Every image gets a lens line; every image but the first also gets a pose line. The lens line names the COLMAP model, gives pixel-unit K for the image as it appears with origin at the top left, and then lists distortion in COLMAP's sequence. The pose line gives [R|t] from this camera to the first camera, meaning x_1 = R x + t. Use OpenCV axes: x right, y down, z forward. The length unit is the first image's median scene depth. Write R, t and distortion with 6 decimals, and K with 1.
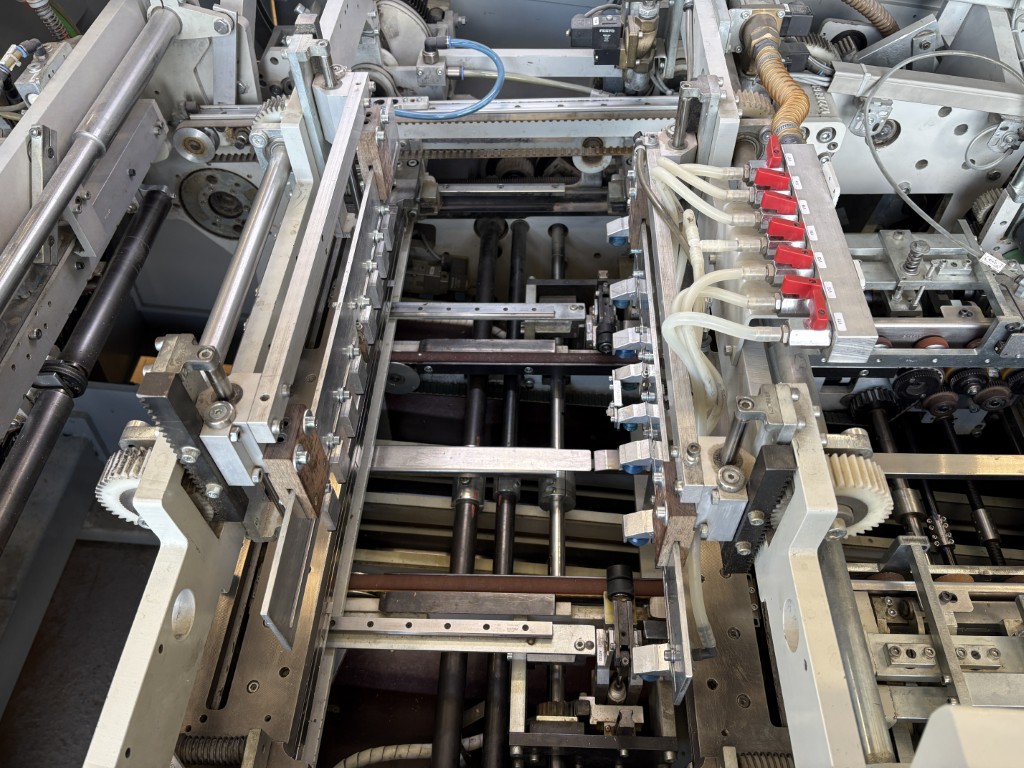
lens RADIAL K [[774.9, 0, 512.0], [0, 774.9, 384.0], [0, 0, 1]] dist [0.098127, -0.120552]
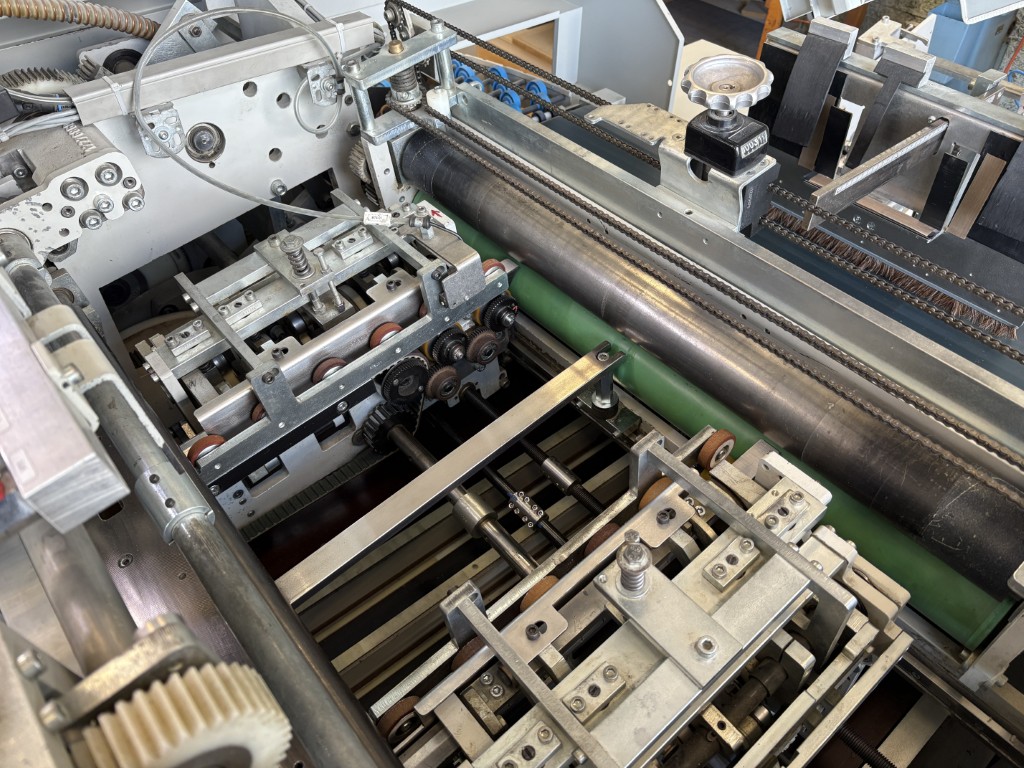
lens RADIAL K [[768.0, 0, 512.0], [0, 768.0, 384.0], [0, 0, 1]] dist [0.072551, -0.113075]
pose [[0.742837, -0.539115, 0.396924, 0.280183], [0.565406, 0.822682, 0.059246, 0.018058], [-0.358482, 0.180413, 0.915937, 0.226533]]
